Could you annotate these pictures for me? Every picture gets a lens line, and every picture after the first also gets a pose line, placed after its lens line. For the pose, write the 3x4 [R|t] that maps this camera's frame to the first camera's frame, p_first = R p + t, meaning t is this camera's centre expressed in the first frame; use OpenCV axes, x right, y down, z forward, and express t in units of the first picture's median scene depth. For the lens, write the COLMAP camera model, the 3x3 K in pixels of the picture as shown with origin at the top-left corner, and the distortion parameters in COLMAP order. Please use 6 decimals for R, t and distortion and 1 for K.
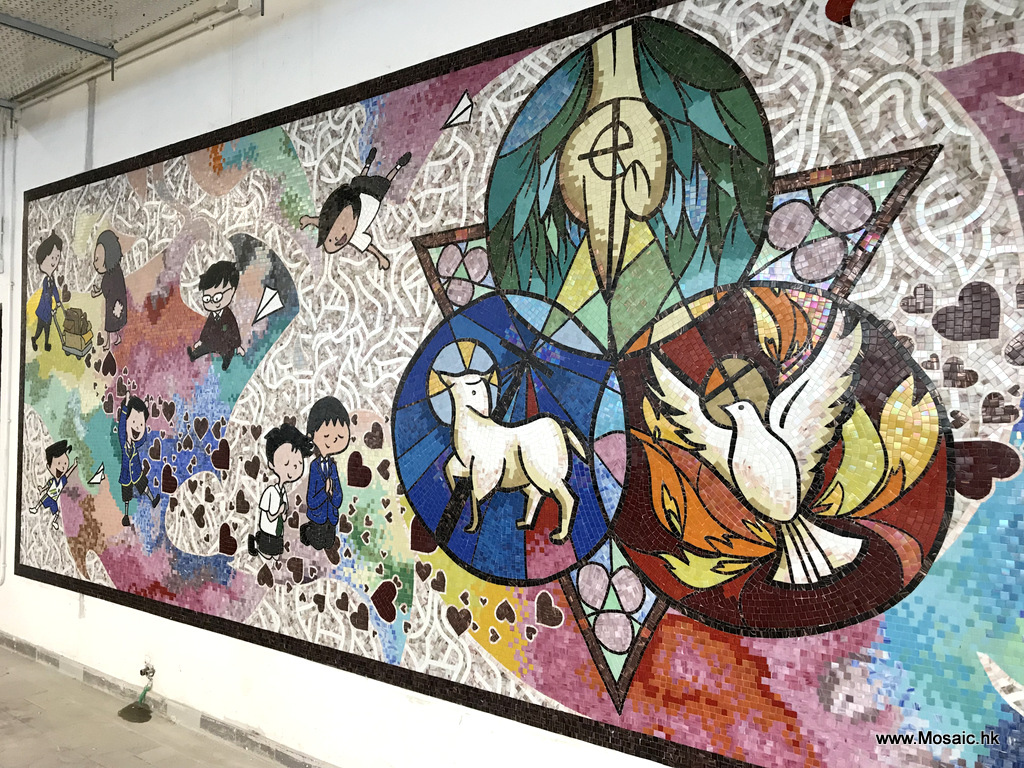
lens RADIAL K [[839.9, 0, 512.0], [0, 839.9, 379.2], [0, 0, 1]] dist [0.039214, -0.056407]
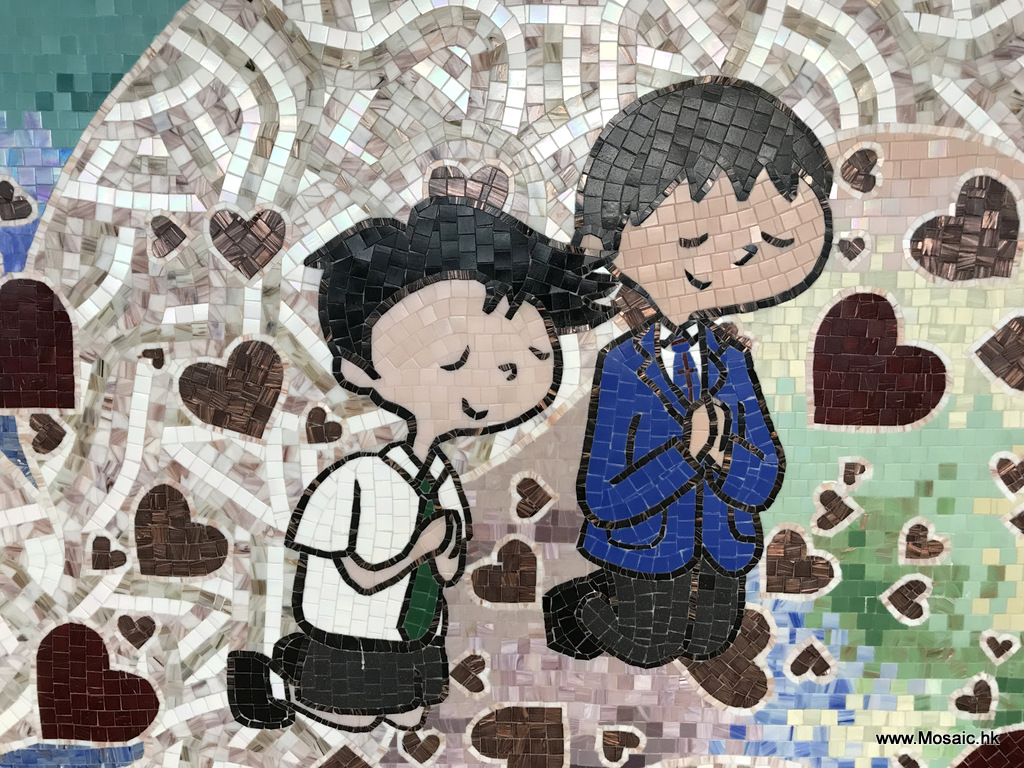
lens RADIAL K [[839.9, 0, 507.5], [0, 839.9, 378.7], [0, 0, 1]] dist [0.039214, -0.056407]
pose [[0.807776, -0.092403, 0.582202, -0.434658], [-0.001616, 0.987287, 0.158938, 0.070954], [-0.589487, -0.129327, 0.797358, 0.859034]]
